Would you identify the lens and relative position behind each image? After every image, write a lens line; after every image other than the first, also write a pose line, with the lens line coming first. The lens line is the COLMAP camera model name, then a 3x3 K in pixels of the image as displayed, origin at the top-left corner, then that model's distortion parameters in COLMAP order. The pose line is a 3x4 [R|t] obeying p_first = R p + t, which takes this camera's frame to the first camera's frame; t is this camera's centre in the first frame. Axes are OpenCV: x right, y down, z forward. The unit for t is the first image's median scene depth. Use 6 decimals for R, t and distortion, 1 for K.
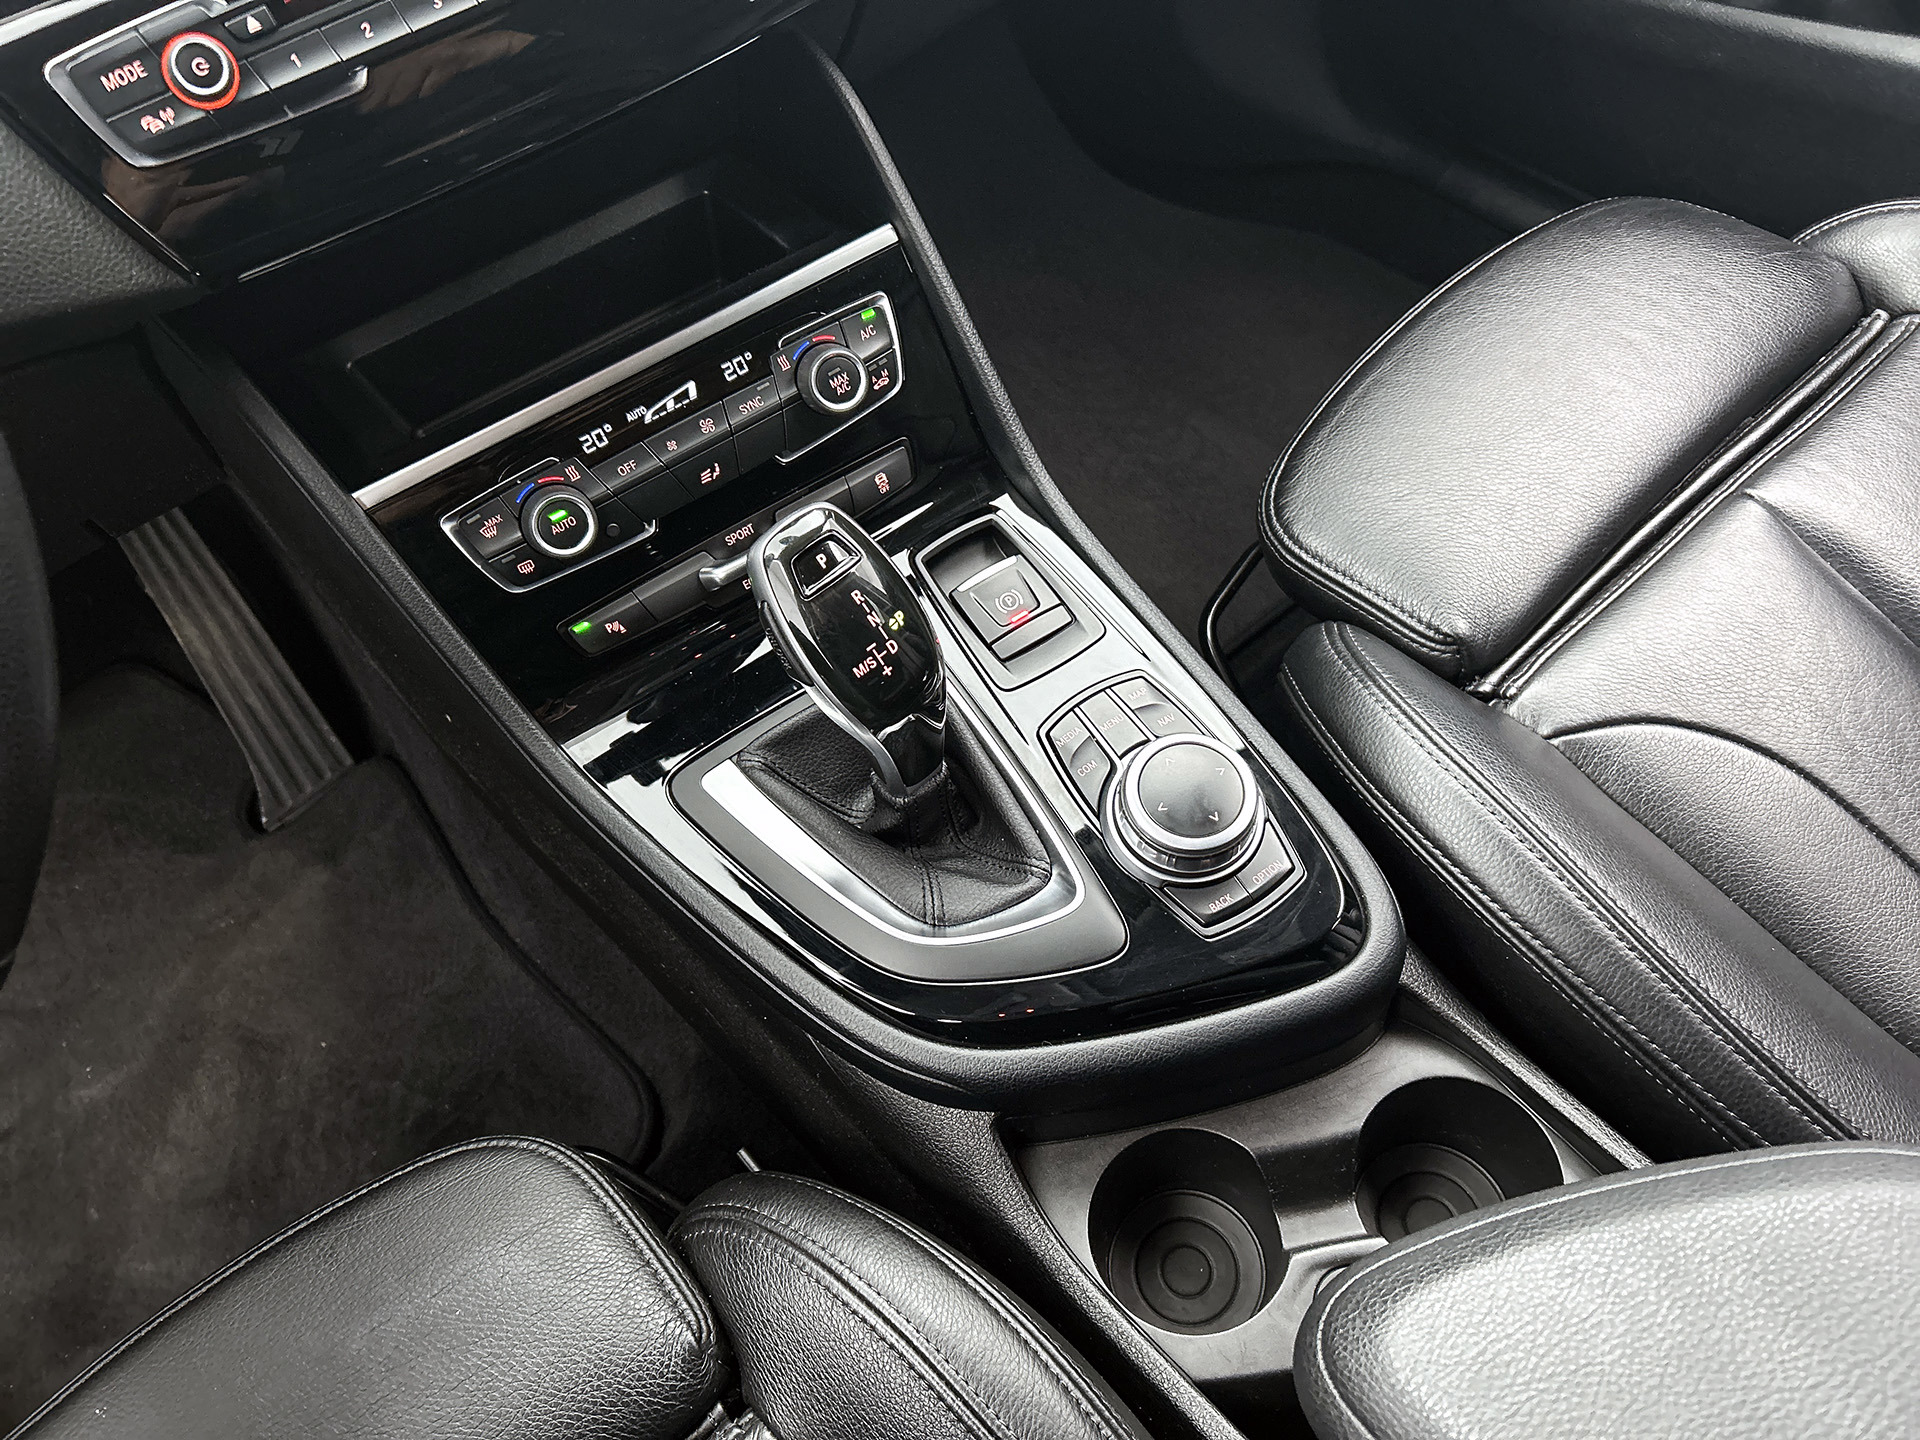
lens RADIAL K [[1444.0, 0, 957.3], [0, 1444.0, 692.3], [0, 0, 1]] dist [0.067323, -0.064802]
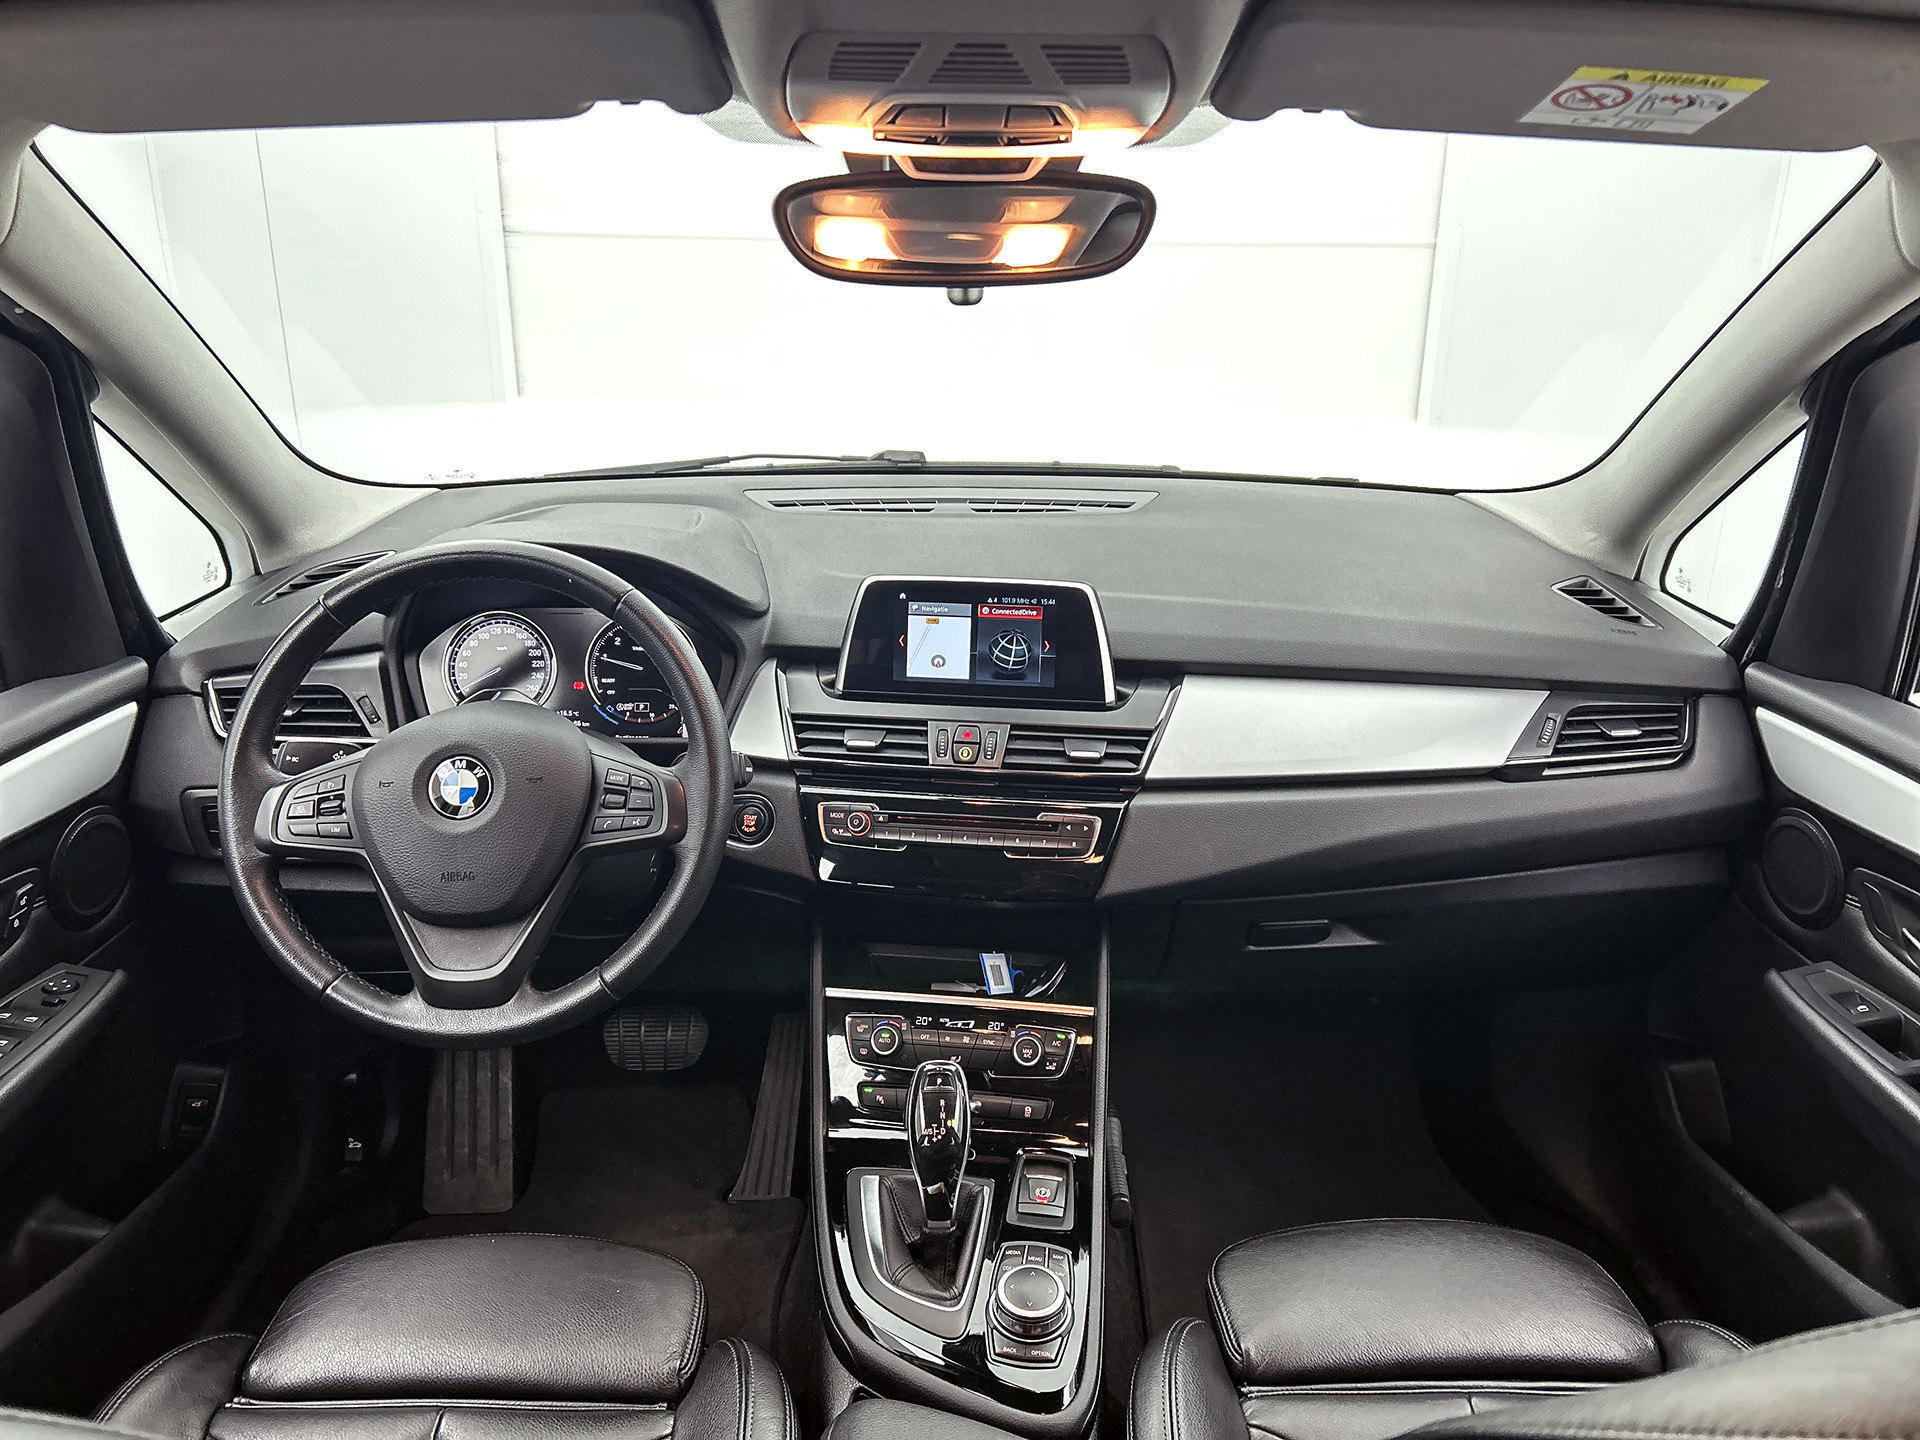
lens RADIAL K [[1444.0, 0, 975.1], [0, 1444.0, 731.7], [0, 0, 1]] dist [0.067323, -0.064802]
pose [[0.759334, 0.322320, -0.565263, 0.916339], [-0.583940, 0.720823, -0.373401, 0.285548], [0.287100, 0.613615, 0.735561, -0.866312]]
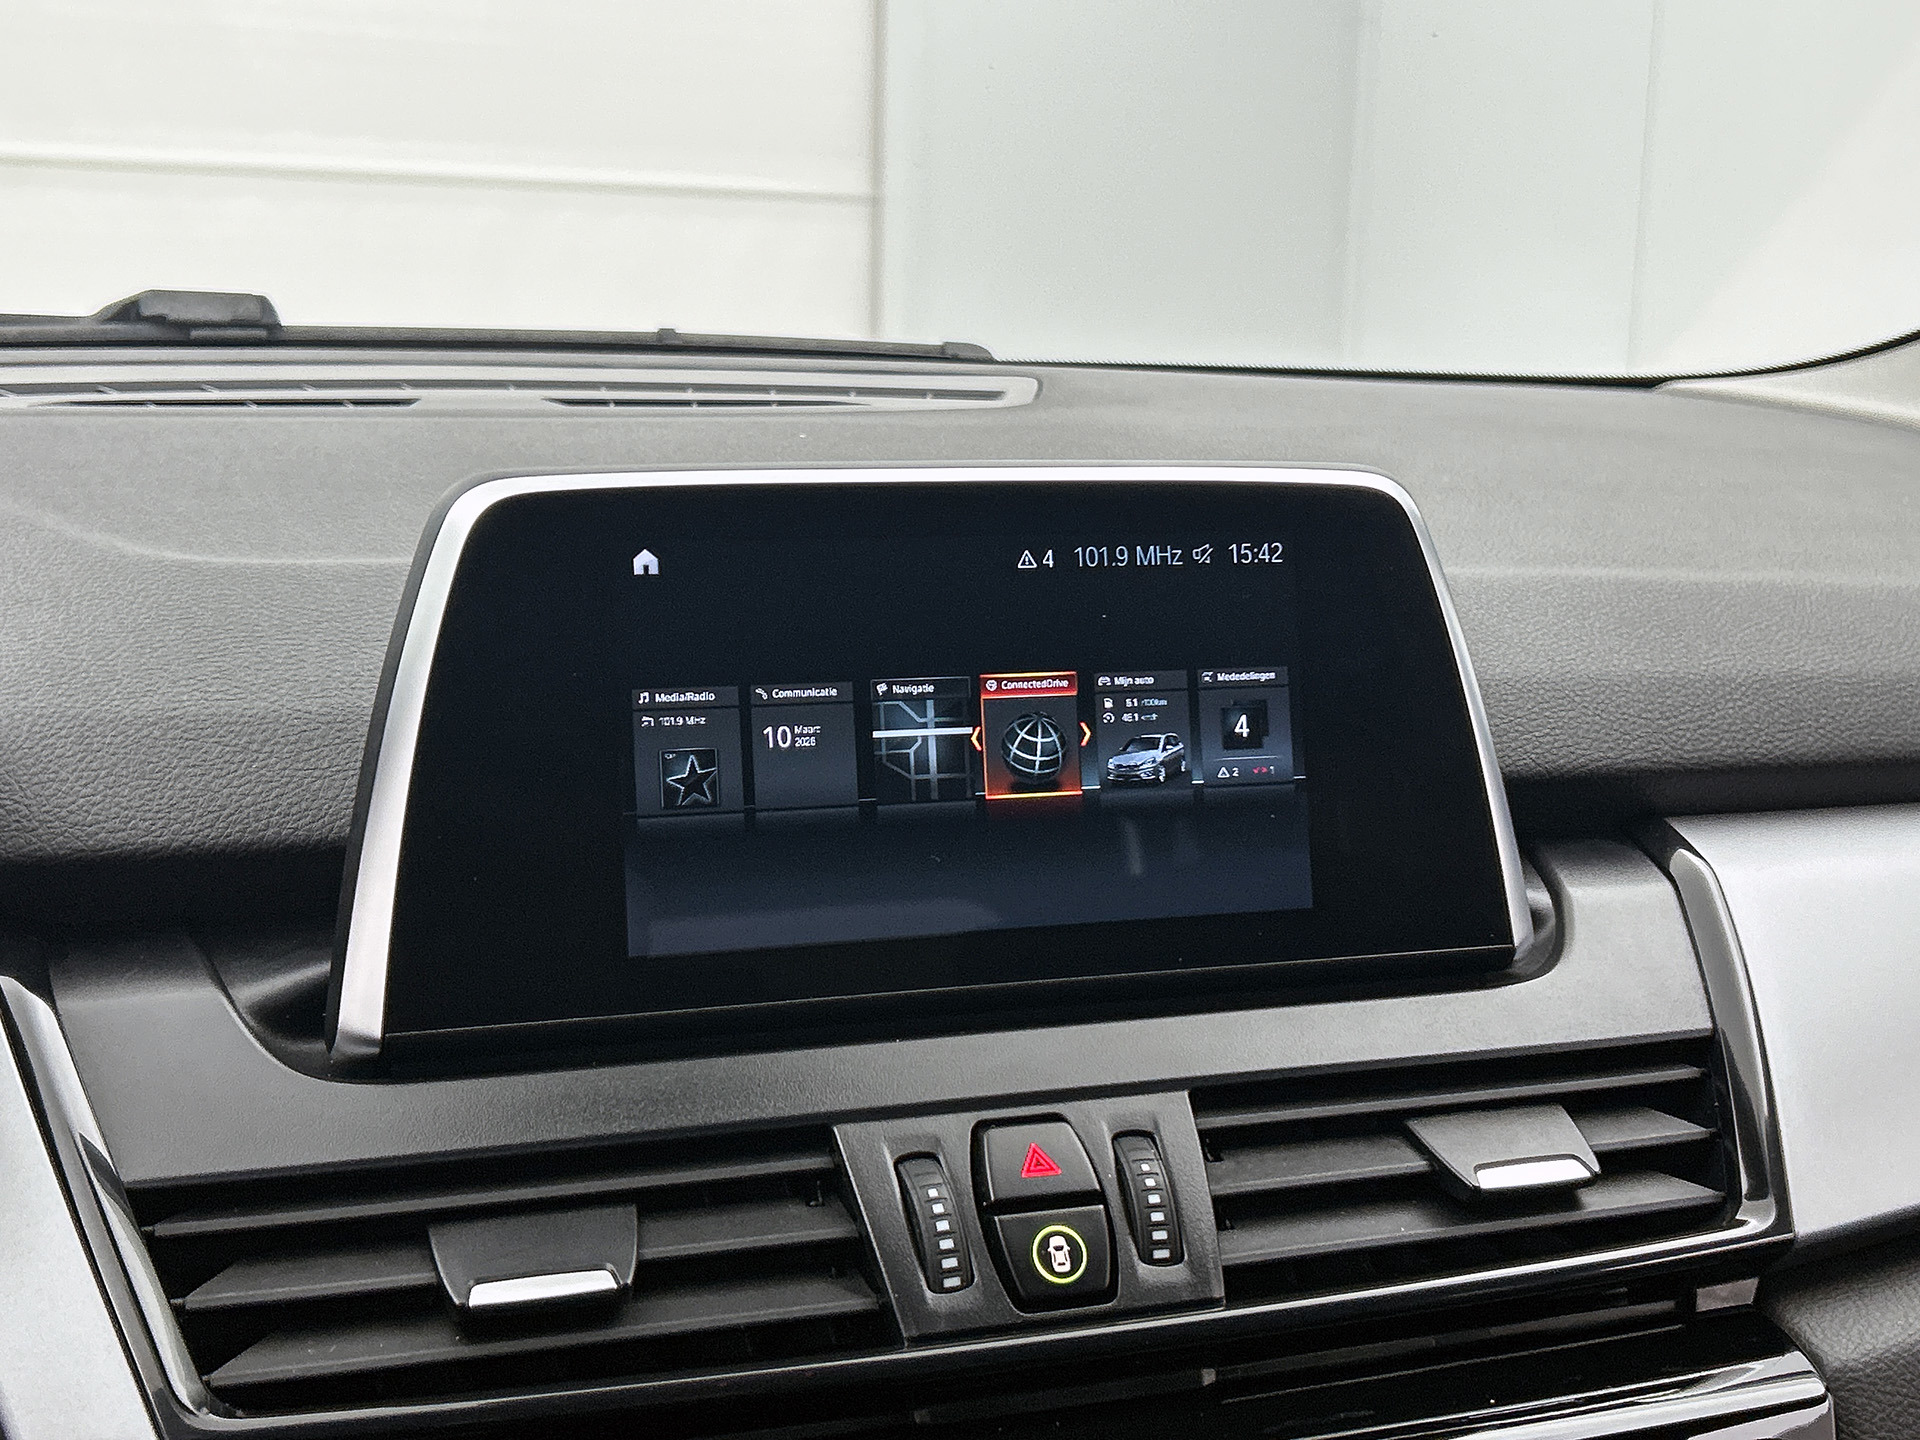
lens RADIAL K [[2247.7, 0, 968.2], [0, 2247.7, 722.3], [0, 0, 1]] dist [0.014387, 0.000000]
pose [[0.954739, 0.172402, -0.242387, -0.214873], [-0.292662, 0.690041, -0.661961, -0.134248], [0.053133, 0.702937, 0.709264, 0.133838]]
